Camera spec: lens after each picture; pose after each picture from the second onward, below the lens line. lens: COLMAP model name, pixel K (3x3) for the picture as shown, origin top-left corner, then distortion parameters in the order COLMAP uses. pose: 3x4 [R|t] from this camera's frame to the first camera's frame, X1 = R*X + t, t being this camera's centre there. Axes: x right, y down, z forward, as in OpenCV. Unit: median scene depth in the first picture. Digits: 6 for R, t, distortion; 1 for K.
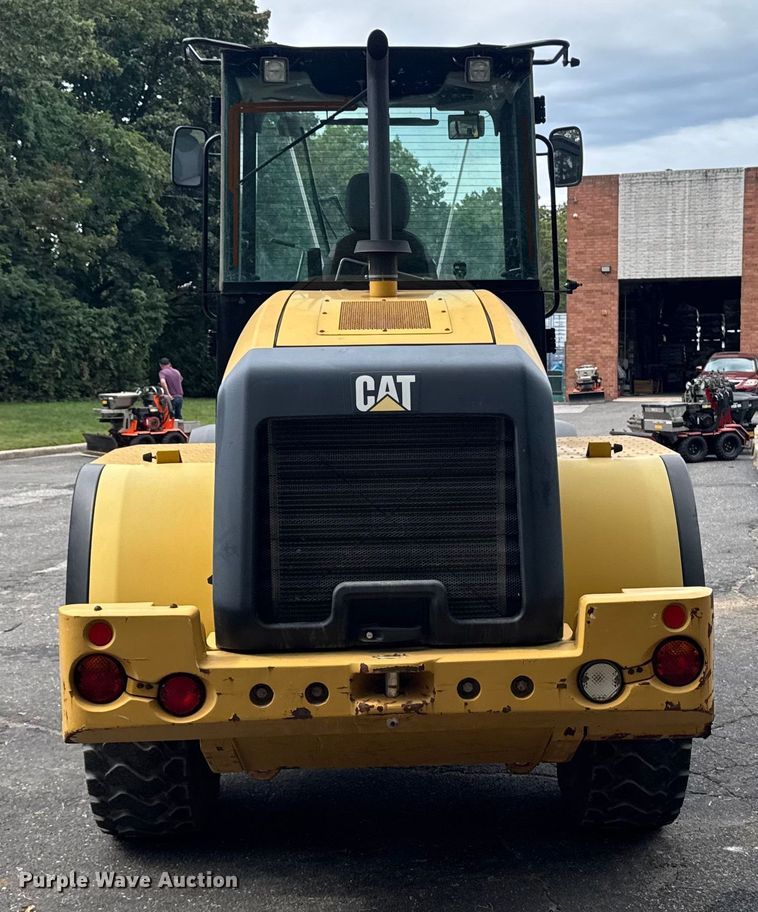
lens RADIAL K [[1190.5, 0, 379.0], [0, 1190.5, 456.0], [0, 0, 1]] dist [-0.003821, 0.345822]
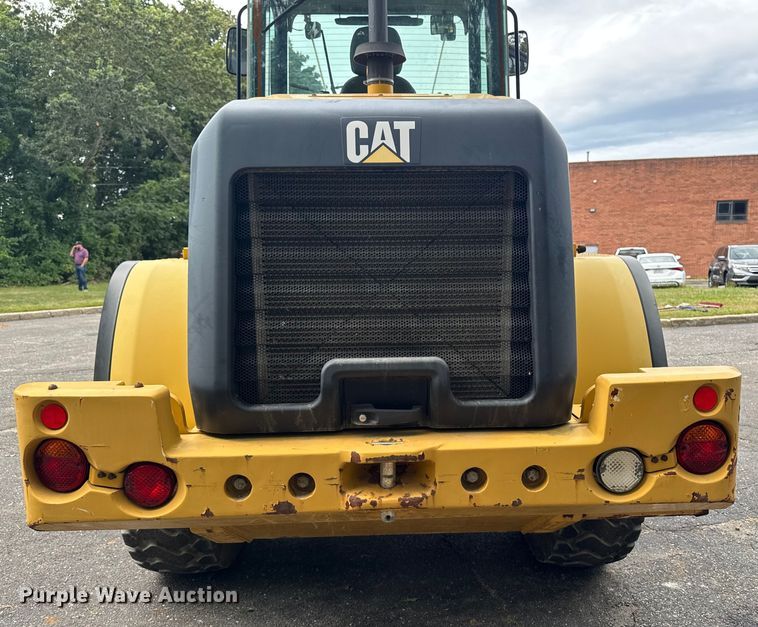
lens RADIAL K [[578.3, 0, 379.0], [0, 578.3, 313.5], [0, 0, 1]] dist [0.003746, 0.001289]
pose [[0.999990, 0.002723, -0.003484, 0.005837], [-0.002692, 0.999956, 0.008945, 0.067860], [0.003508, -0.008936, 0.999954, 0.567149]]
